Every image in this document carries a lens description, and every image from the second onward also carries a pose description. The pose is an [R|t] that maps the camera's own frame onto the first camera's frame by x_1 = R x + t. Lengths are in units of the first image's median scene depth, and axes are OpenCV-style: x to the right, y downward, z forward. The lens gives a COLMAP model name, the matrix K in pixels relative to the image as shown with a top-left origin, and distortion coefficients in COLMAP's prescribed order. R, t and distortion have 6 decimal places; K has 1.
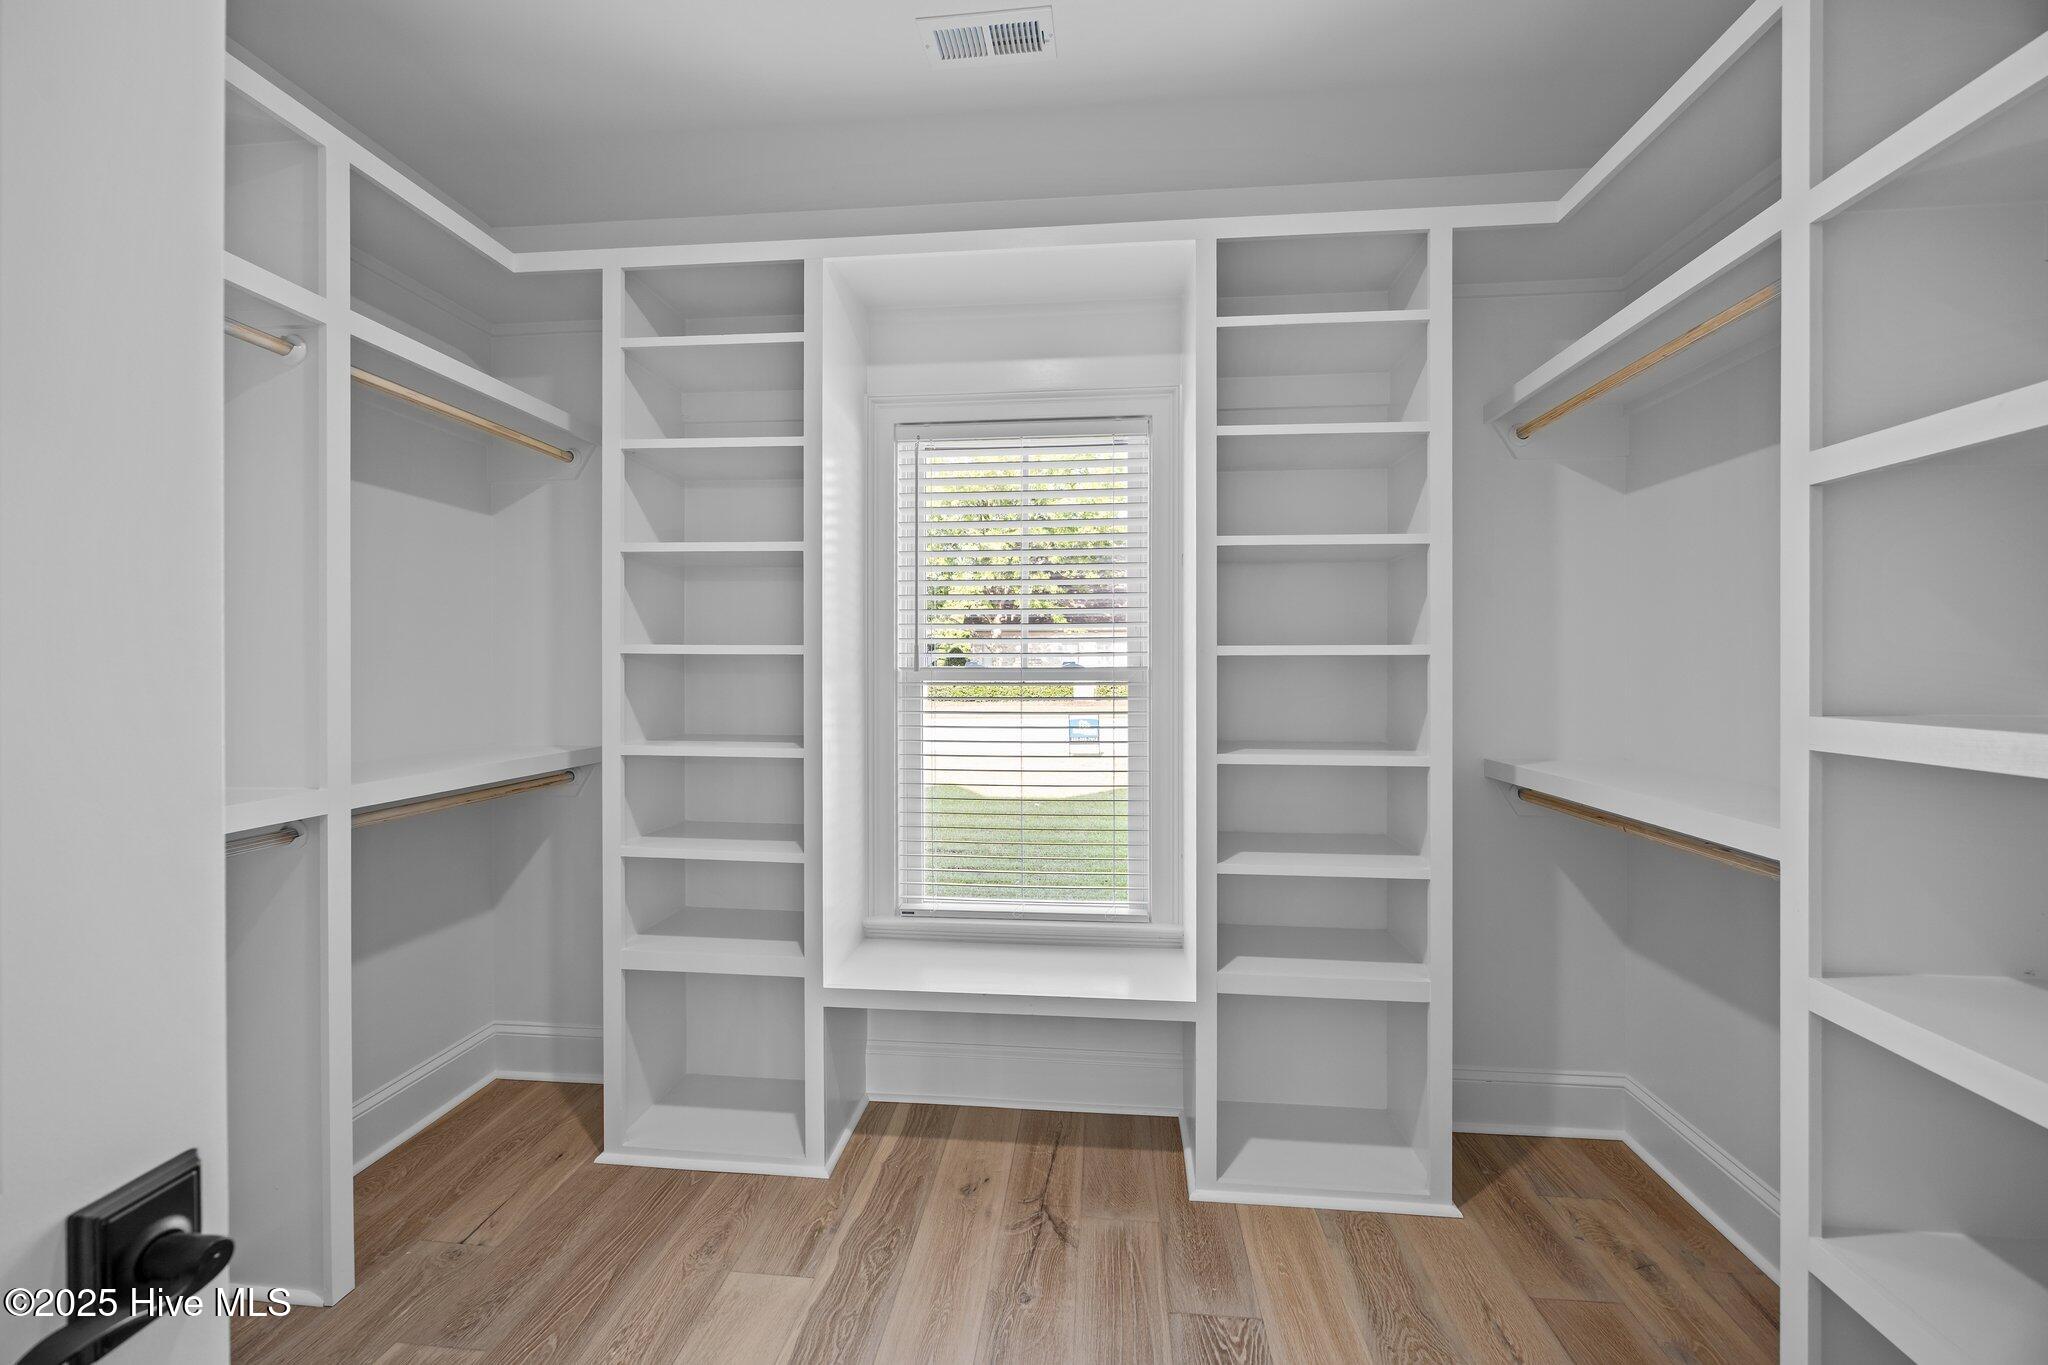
lens RADIAL K [[784.7, 0, 1019.7], [0, 784.7, 660.0], [0, 0, 1]] dist [-0.007205, 0.002176]
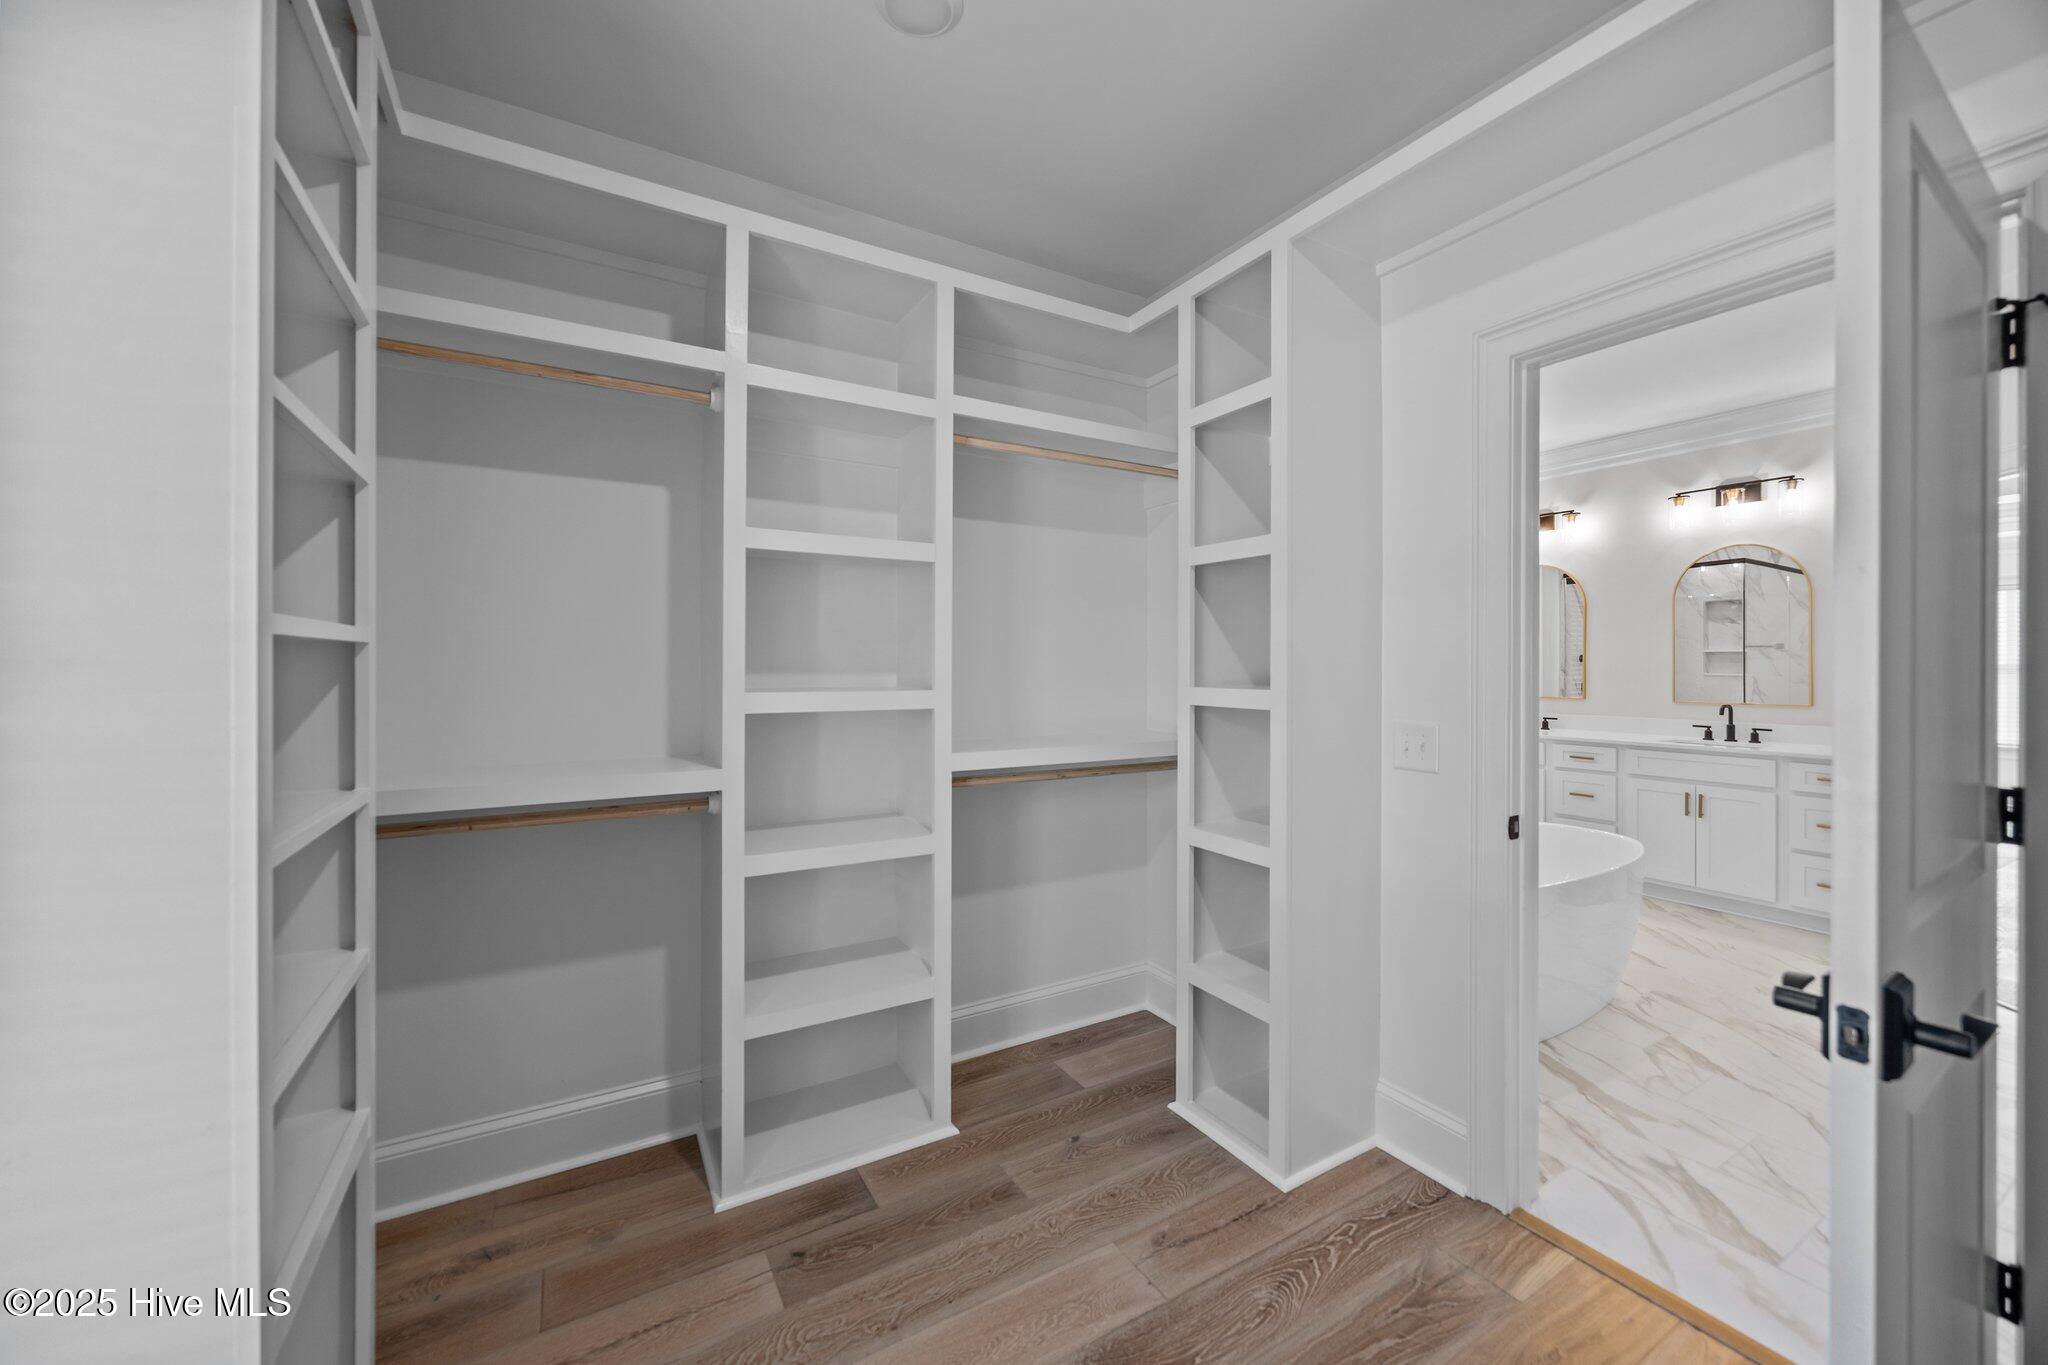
lens RADIAL K [[773.8, 0, 1040.9], [0, 773.8, 671.6], [0, 0, 1]] dist [-0.008552, -0.000102]
pose [[0.805708, -0.002290, 0.592309, -0.212620], [-0.007806, 0.999865, 0.014485, -0.000819], [-0.592262, -0.016294, 0.805581, 0.018448]]
